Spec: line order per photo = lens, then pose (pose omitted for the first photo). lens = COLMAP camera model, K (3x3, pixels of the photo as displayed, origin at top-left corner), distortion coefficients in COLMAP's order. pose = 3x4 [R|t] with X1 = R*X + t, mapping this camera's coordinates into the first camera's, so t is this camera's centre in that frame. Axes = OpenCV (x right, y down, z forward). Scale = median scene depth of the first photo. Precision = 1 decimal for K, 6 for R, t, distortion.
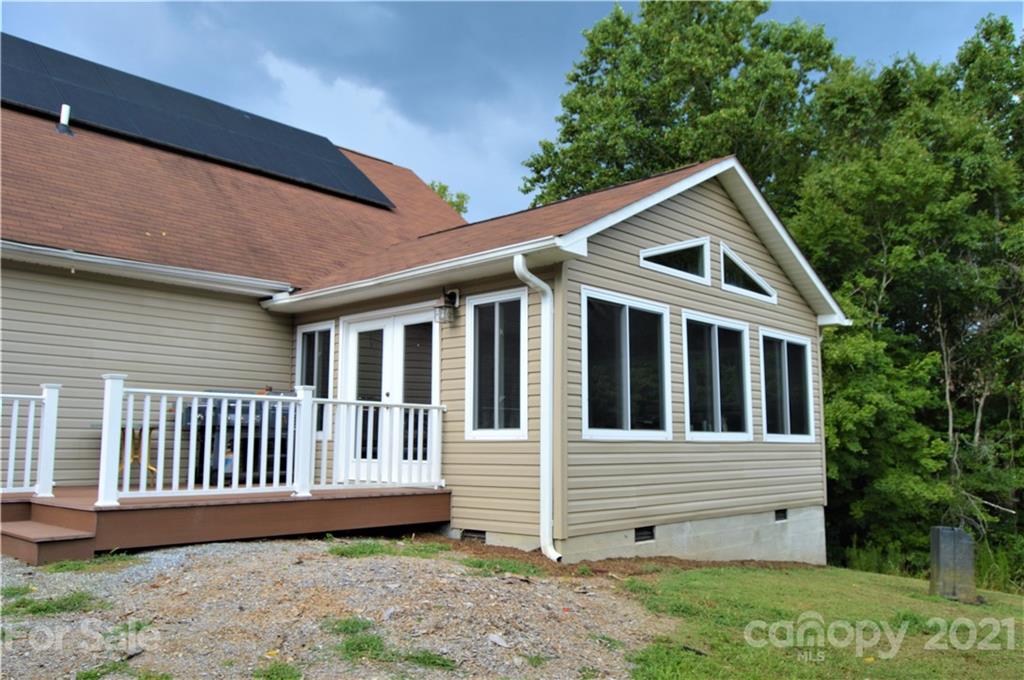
lens RADIAL K [[845.8, 0, 512.3], [0, 845.8, 336.7], [0, 0, 1]] dist [0.004759, 0.006452]
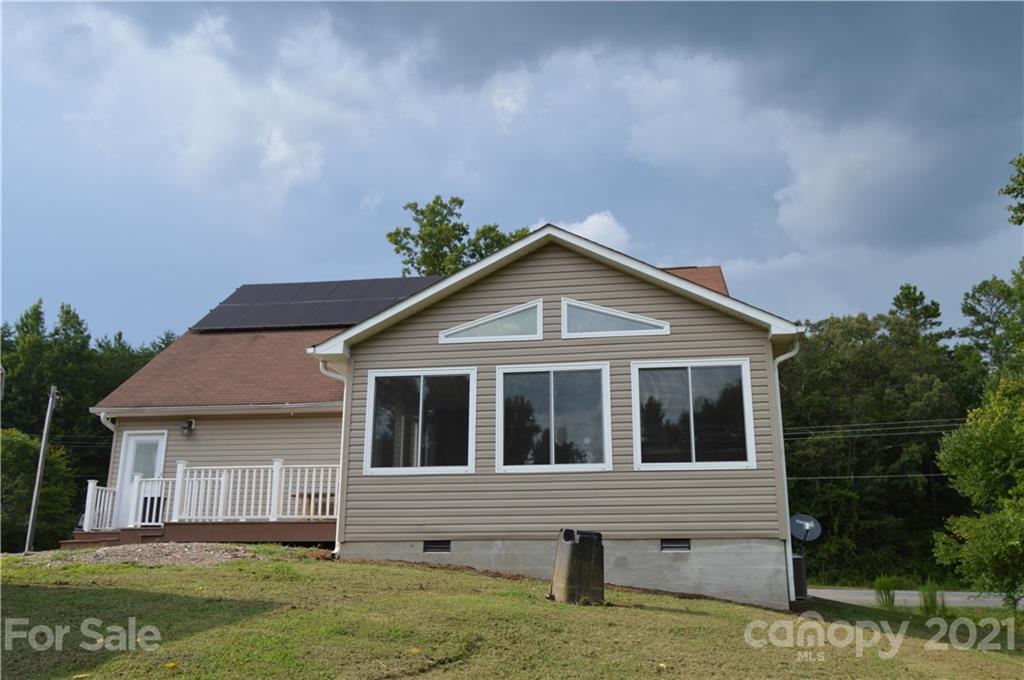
lens RADIAL K [[845.8, 0, 512.4], [0, 845.8, 342.8], [0, 0, 1]] dist [0.004759, 0.006452]
pose [[0.557153, -0.212323, -0.802807, 1.289906], [0.112425, 0.977146, -0.180407, 0.169156], [0.822764, 0.010259, 0.568290, 0.340728]]
